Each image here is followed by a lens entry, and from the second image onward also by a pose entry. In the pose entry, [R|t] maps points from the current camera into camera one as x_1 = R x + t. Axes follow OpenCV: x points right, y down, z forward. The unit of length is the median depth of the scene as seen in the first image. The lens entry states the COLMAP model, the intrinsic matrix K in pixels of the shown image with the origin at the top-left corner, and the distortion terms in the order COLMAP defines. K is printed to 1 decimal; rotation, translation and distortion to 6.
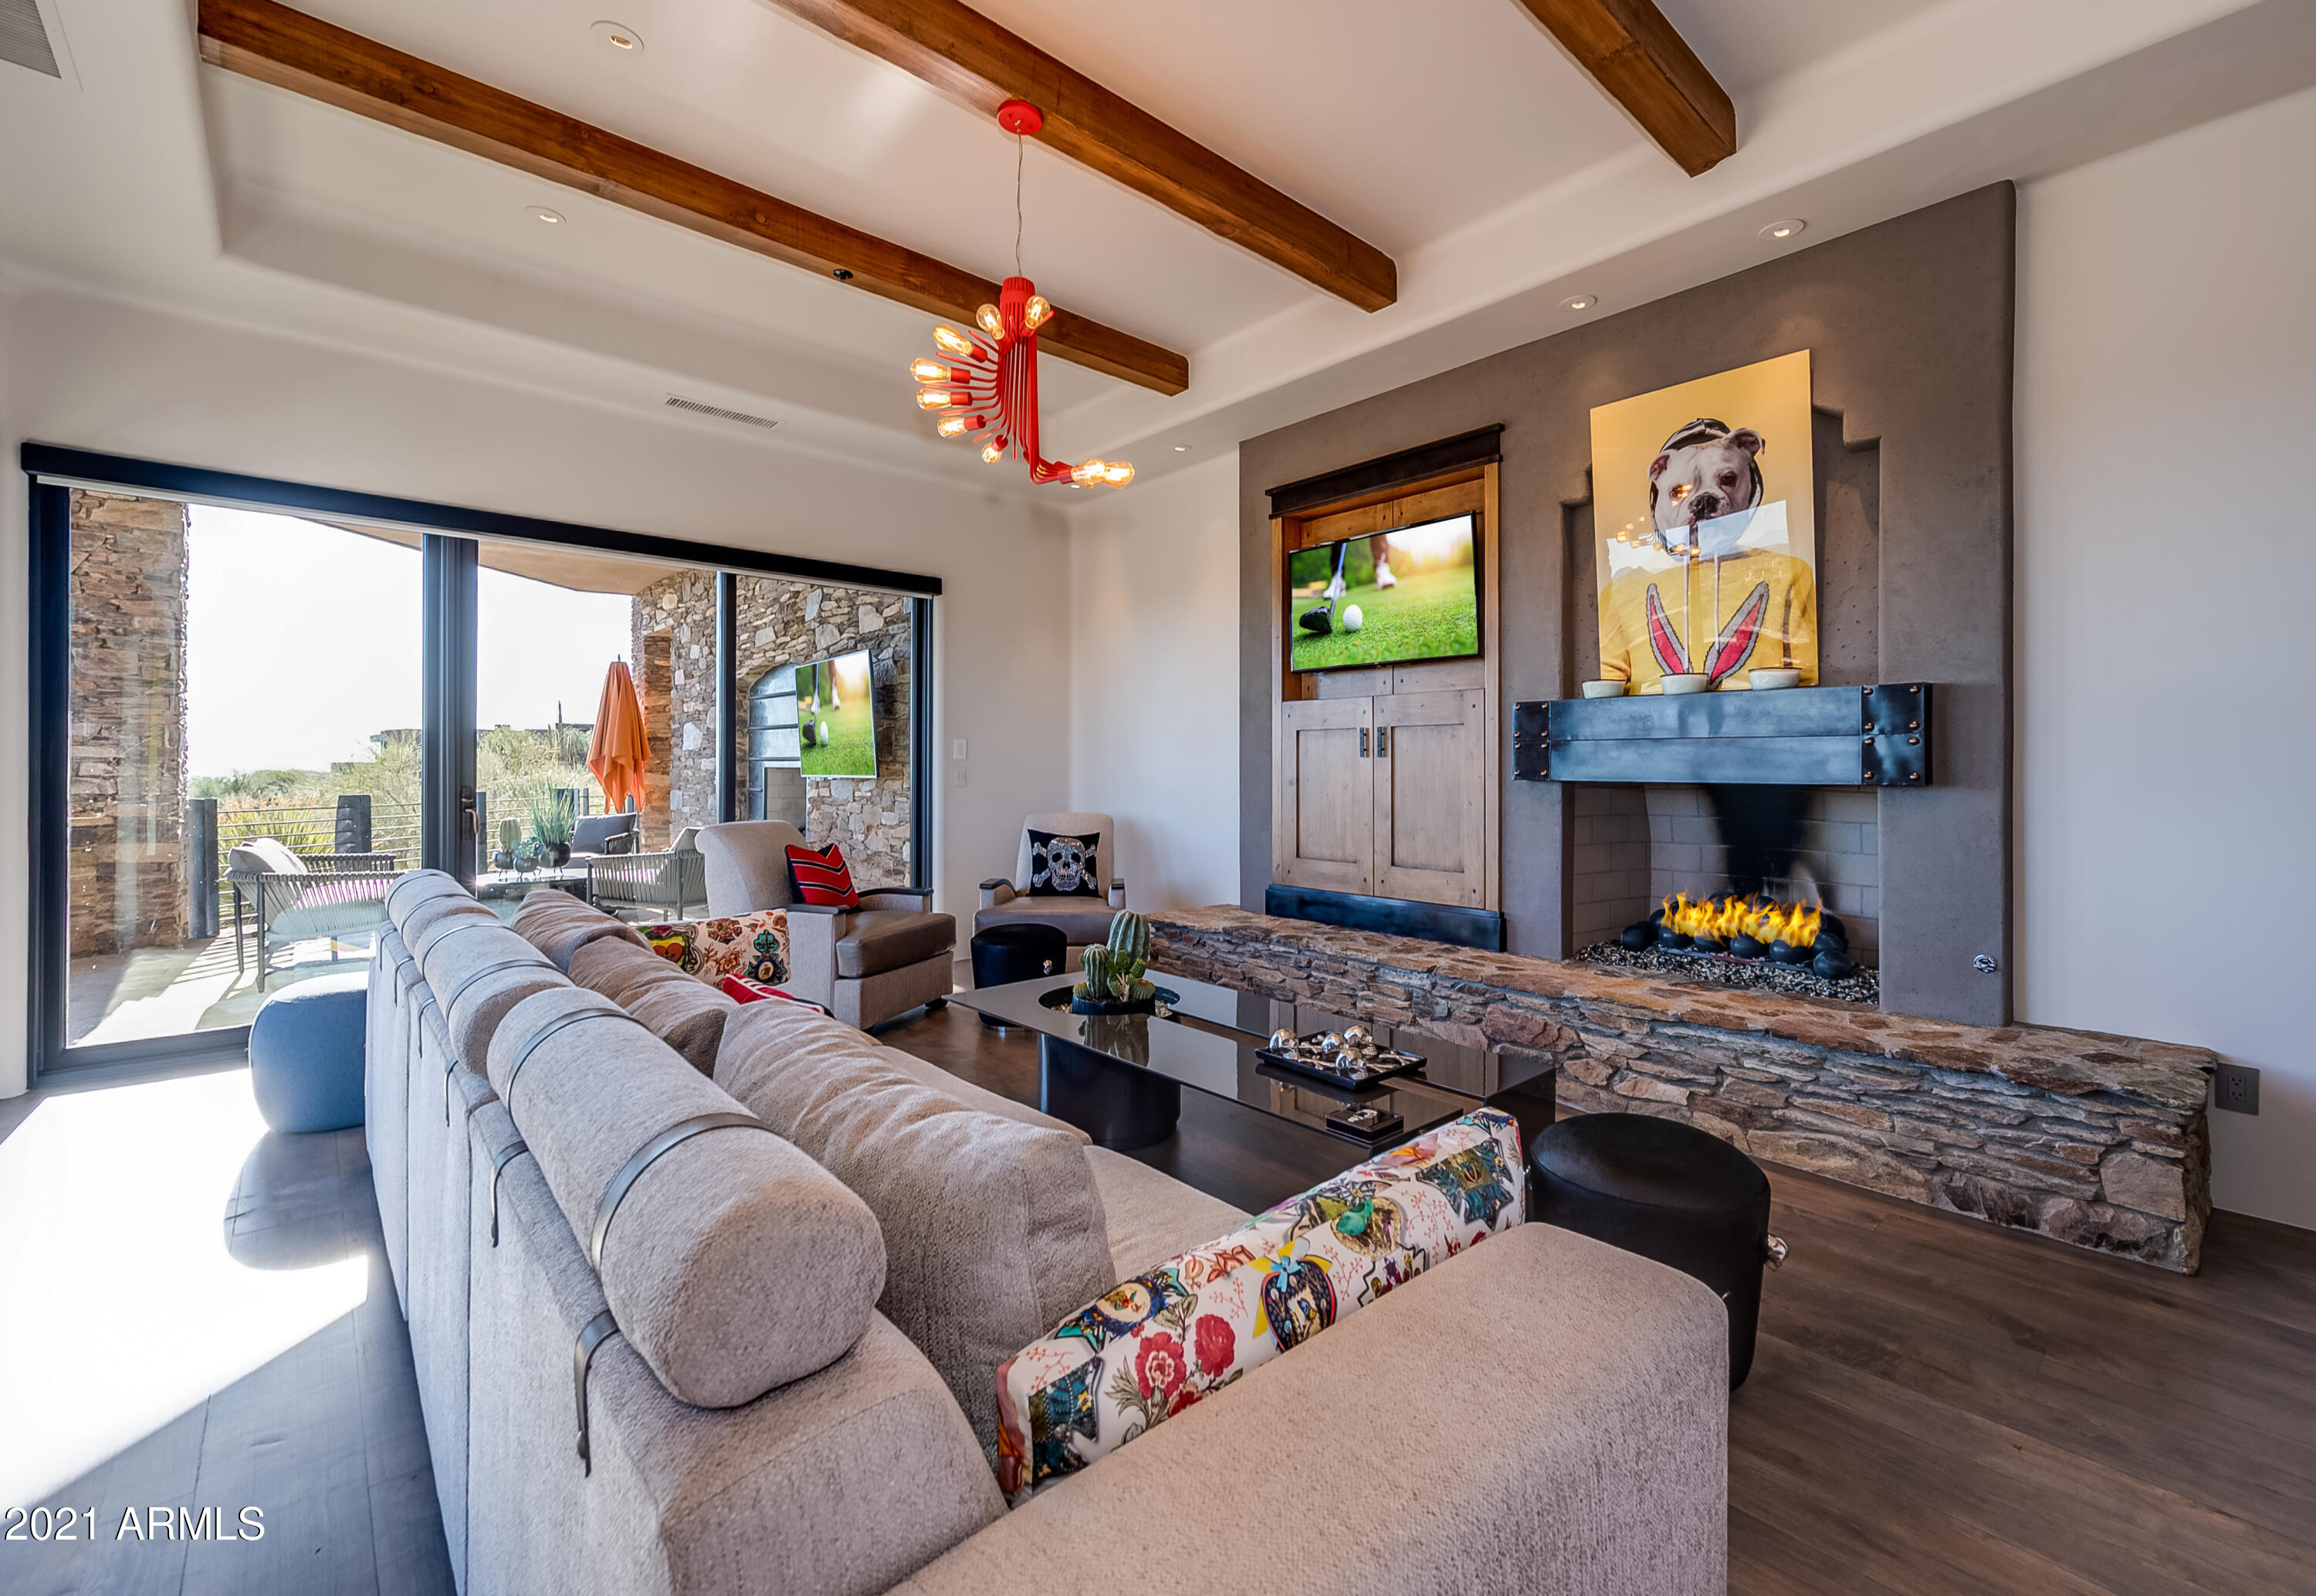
lens RADIAL K [[965.3, 0, 1161.8], [0, 965.3, 761.5], [0, 0, 1]] dist [0.017037, 0.000053]
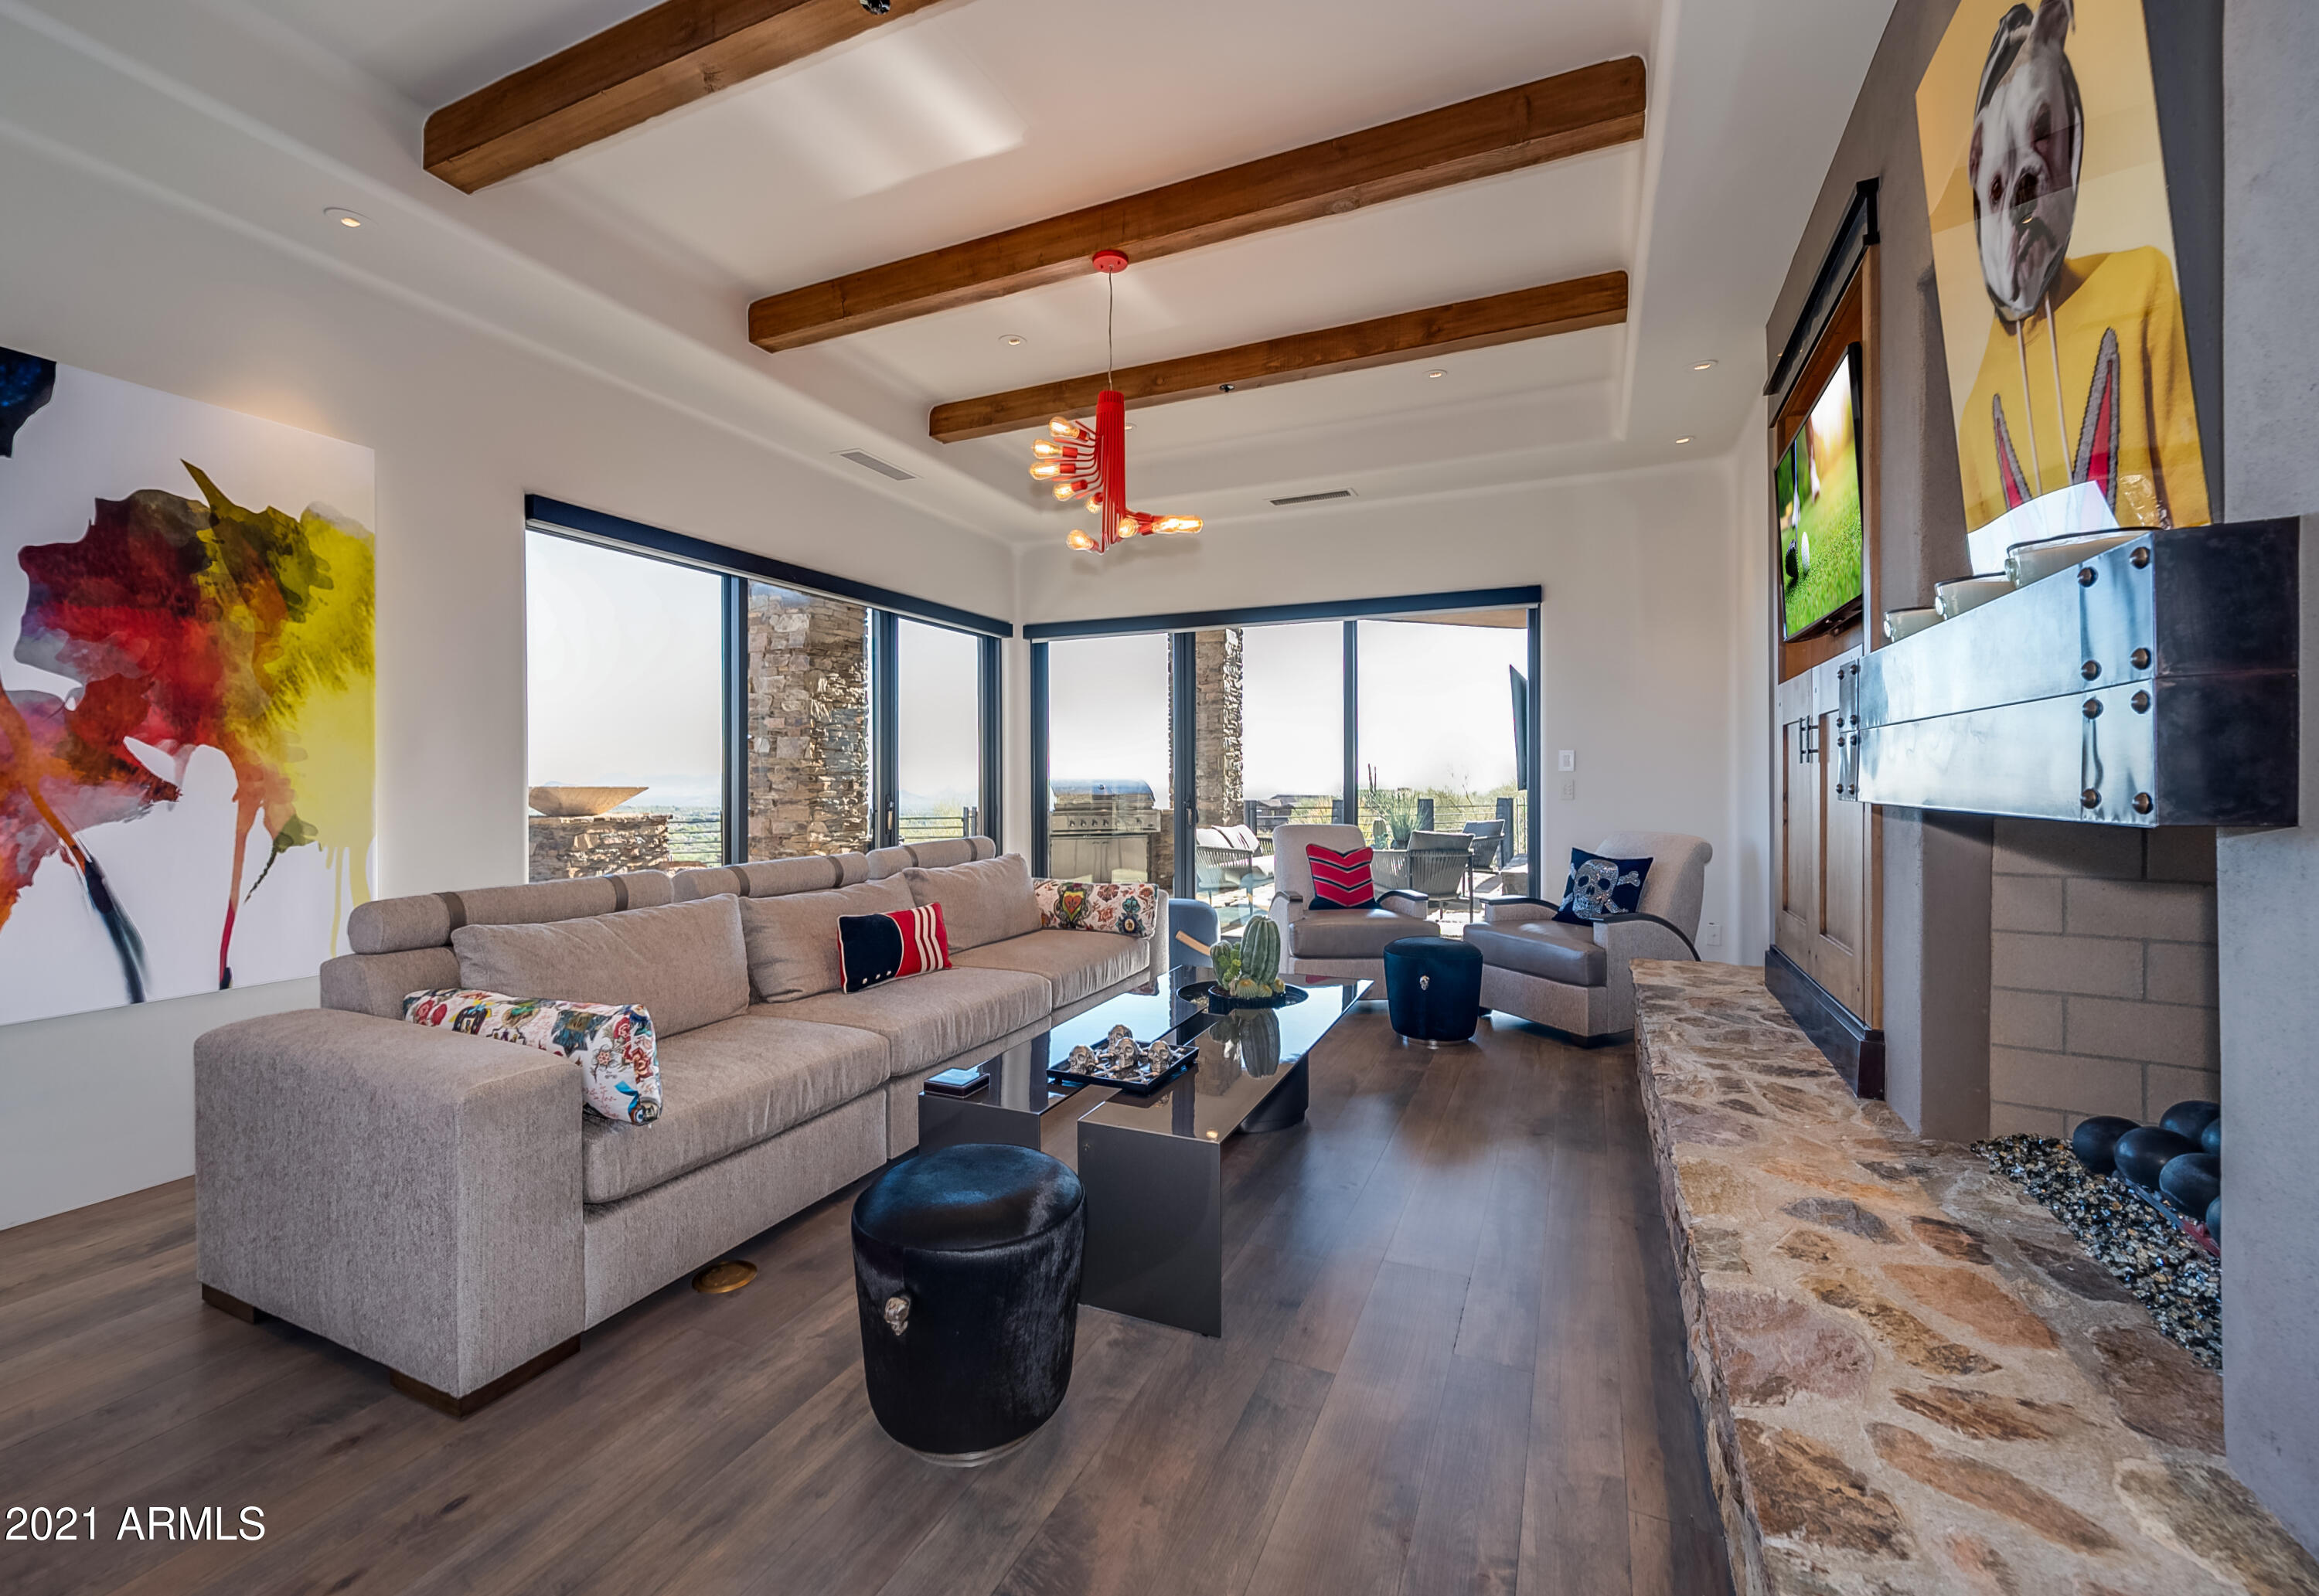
lens RADIAL K [[929.3, 0, 1159.5], [0, 929.3, 798.0], [0, 0, 1]] dist [0.000417, 0.000048]
pose [[0.406762, 0.017343, -0.913370, 0.859729], [0.009197, 0.999691, 0.023078, -0.001712], [0.913488, -0.017788, 0.406476, 0.491589]]
